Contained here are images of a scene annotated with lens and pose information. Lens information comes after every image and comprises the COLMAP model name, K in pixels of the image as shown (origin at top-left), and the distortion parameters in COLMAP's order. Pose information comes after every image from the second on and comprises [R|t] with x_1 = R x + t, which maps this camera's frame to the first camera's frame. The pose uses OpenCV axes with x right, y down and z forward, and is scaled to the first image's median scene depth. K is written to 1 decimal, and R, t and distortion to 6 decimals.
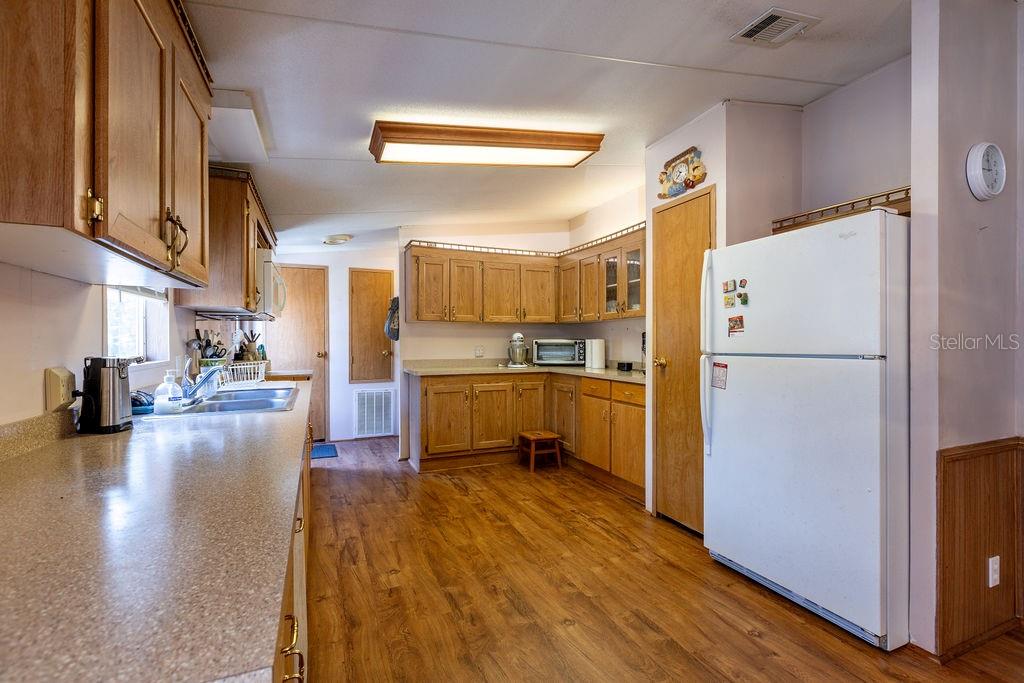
lens RADIAL K [[454.0, 0, 512.0], [0, 454.0, 341.5], [0, 0, 1]] dist [-0.001187, 0.000025]
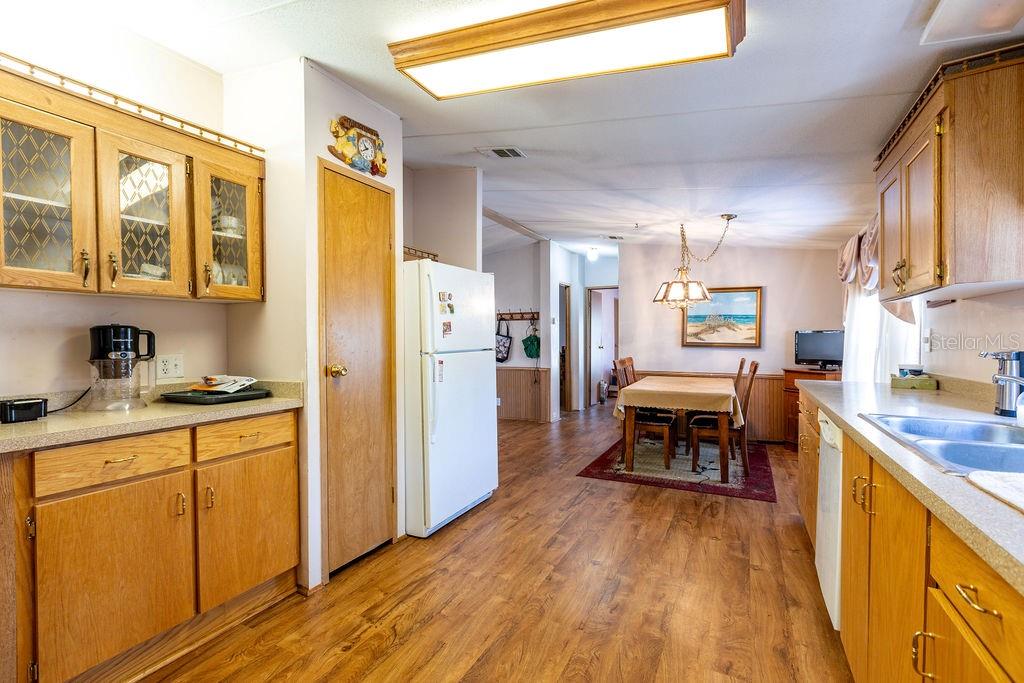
lens RADIAL K [[454.0, 0, 512.0], [0, 454.0, 341.5], [0, 0, 1]] dist [-0.001187, 0.000025]
pose [[-0.638857, 0.003013, 0.769319, -0.515967], [0.007906, 0.999965, 0.002649, -0.001967], [-0.769285, 0.007775, -0.638859, 1.459582]]
